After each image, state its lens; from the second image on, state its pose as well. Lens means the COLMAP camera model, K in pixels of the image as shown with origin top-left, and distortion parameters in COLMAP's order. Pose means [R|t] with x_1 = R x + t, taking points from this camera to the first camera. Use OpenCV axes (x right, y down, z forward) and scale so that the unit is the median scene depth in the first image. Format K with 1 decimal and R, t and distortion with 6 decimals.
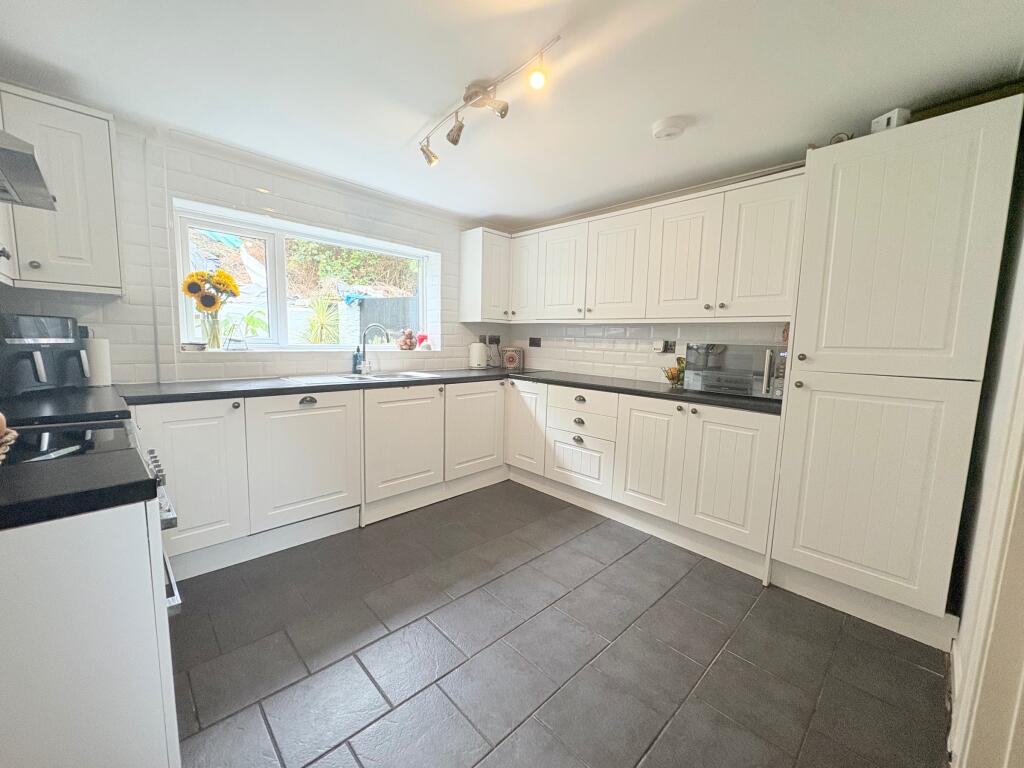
lens RADIAL K [[407.9, 0, 510.8], [0, 407.9, 384.1], [0, 0, 1]] dist [-0.004067, 0.000803]
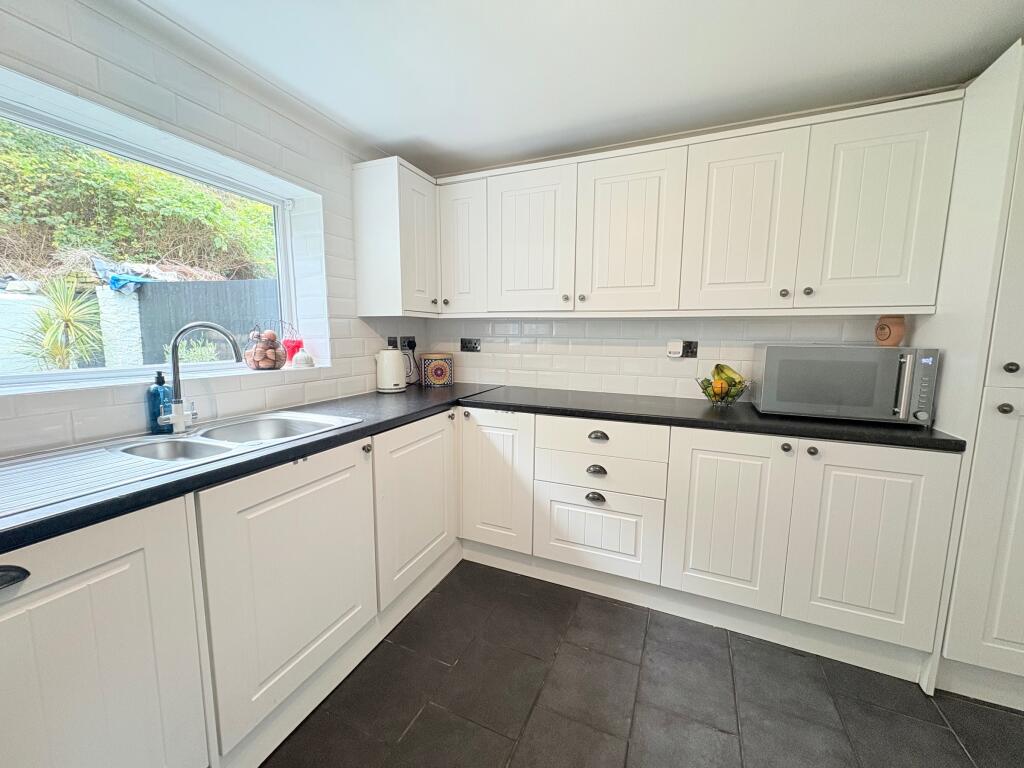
lens RADIAL K [[407.9, 0, 509.6], [0, 407.9, 385.0], [0, 0, 1]] dist [-0.004067, 0.000803]
pose [[0.926095, -0.067691, 0.371169, -0.161325], [0.060753, 0.997691, 0.030368, -0.060243], [-0.372368, -0.005574, 0.928069, 0.385775]]
